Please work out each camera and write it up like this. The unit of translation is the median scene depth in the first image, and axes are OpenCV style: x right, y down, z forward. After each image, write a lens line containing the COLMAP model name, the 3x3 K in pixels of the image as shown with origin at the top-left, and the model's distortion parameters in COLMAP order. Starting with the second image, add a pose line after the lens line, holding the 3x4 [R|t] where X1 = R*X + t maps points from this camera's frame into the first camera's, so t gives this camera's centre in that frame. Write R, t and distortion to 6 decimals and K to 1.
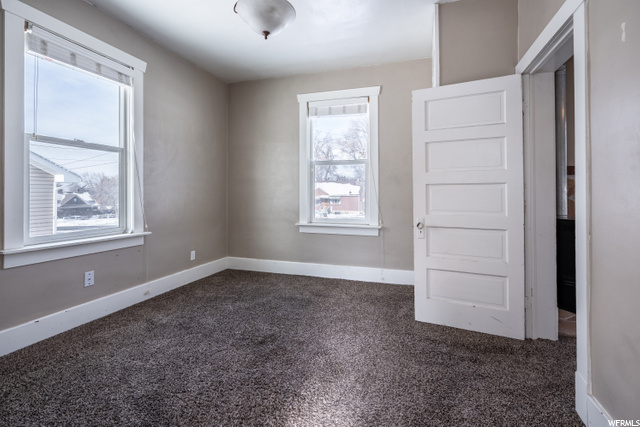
lens RADIAL K [[338.4, 0, 362.7], [0, 338.4, 190.7], [0, 0, 1]] dist [-0.001688, 0.000385]
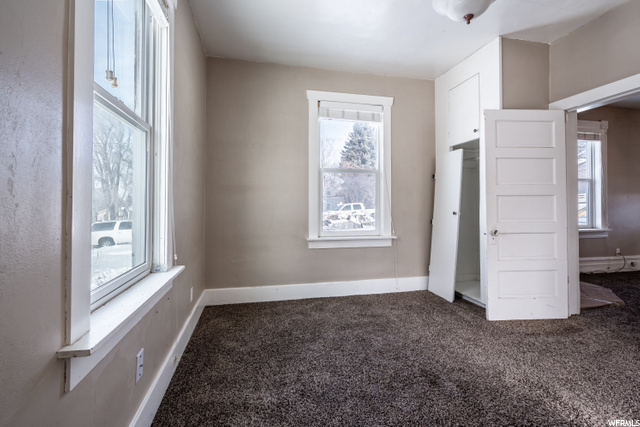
lens RADIAL K [[311.7, 0, 337.6], [0, 311.7, 199.0], [0, 0, 1]] dist [0.001274, 0.000259]
pose [[0.844803, 0.007537, 0.535024, -0.580994], [-0.003610, 0.999958, -0.008386, 0.001863], [-0.535065, 0.005154, 0.844795, 0.301883]]
